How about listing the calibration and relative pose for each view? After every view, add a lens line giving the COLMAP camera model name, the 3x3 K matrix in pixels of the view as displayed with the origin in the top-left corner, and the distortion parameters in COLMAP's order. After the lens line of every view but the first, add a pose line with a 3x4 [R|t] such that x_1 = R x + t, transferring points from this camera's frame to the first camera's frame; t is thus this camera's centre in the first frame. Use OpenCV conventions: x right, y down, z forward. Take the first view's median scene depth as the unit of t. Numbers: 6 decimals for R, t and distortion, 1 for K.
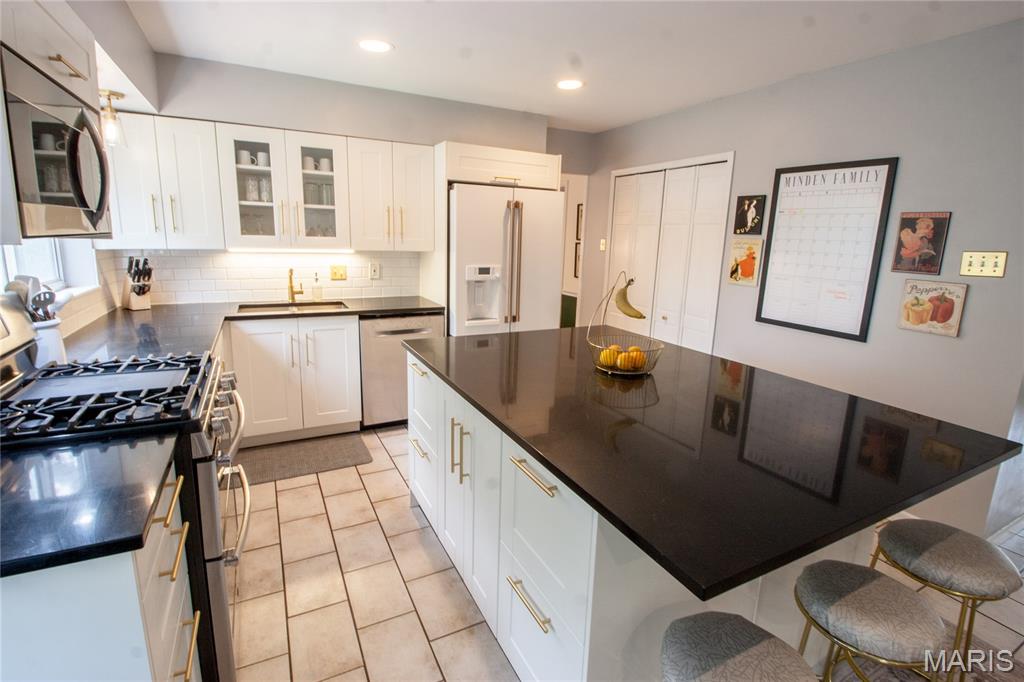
lens RADIAL K [[480.4, 0, 511.3], [0, 480.4, 330.9], [0, 0, 1]] dist [-0.000553, -0.011923]
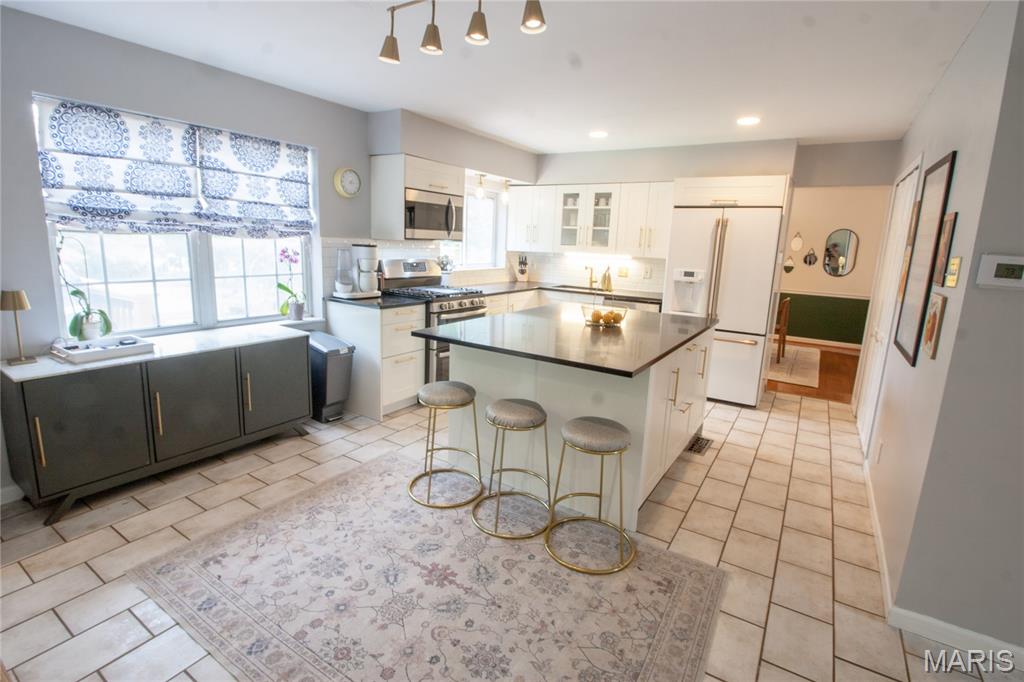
lens RADIAL K [[480.4, 0, 511.3], [0, 480.4, 330.9], [0, 0, 1]] dist [-0.000553, -0.011923]
pose [[0.496779, 0.152067, -0.854451, 0.924480], [-0.192168, 0.979365, 0.062572, 0.039279], [0.846335, 0.133113, 0.515751, -0.049697]]
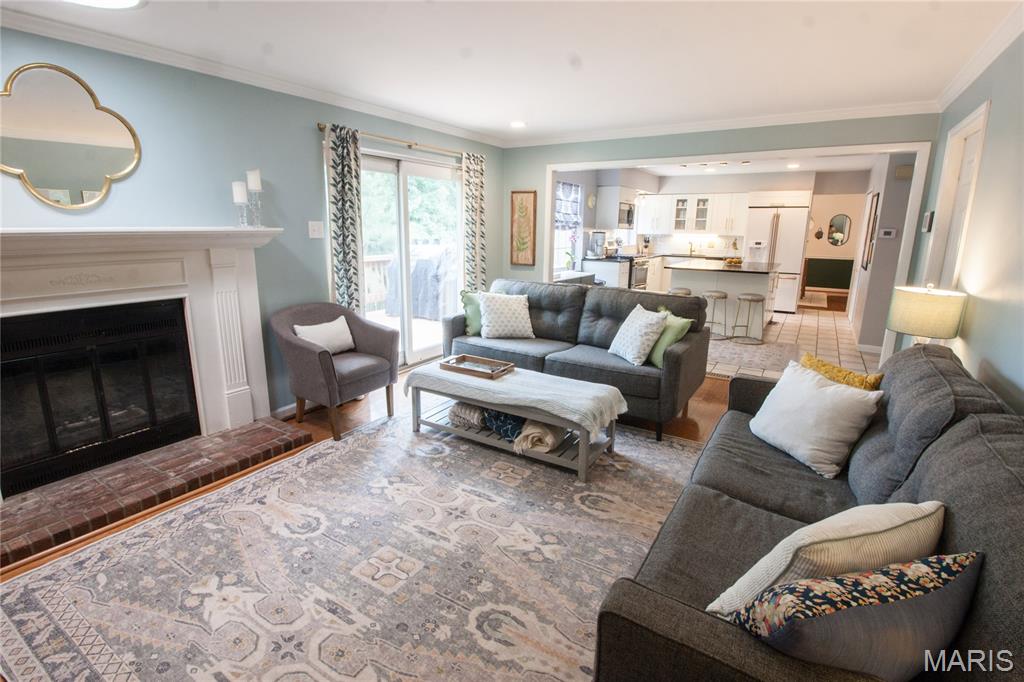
lens RADIAL K [[480.4, 0, 511.3], [0, 480.4, 330.9], [0, 0, 1]] dist [-0.000553, -0.011923]
pose [[0.497369, 0.162046, -0.852271, 1.608964], [-0.165430, 0.982089, 0.090188, 0.325664], [0.851621, 0.096134, 0.515267, -1.383678]]
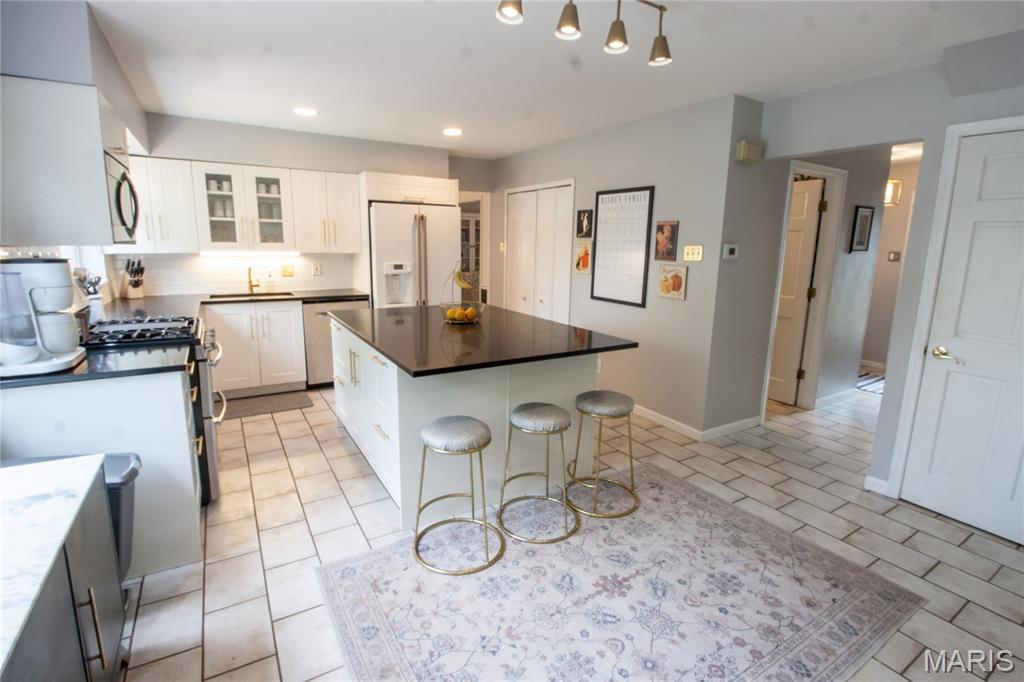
lens RADIAL K [[480.4, 0, 511.3], [0, 480.4, 330.9], [0, 0, 1]] dist [-0.000553, -0.011923]
pose [[0.997571, -0.024308, 0.065284, 0.185906], [0.025085, 0.999624, -0.011106, 0.085665], [-0.064989, 0.012717, 0.997805, -0.398492]]
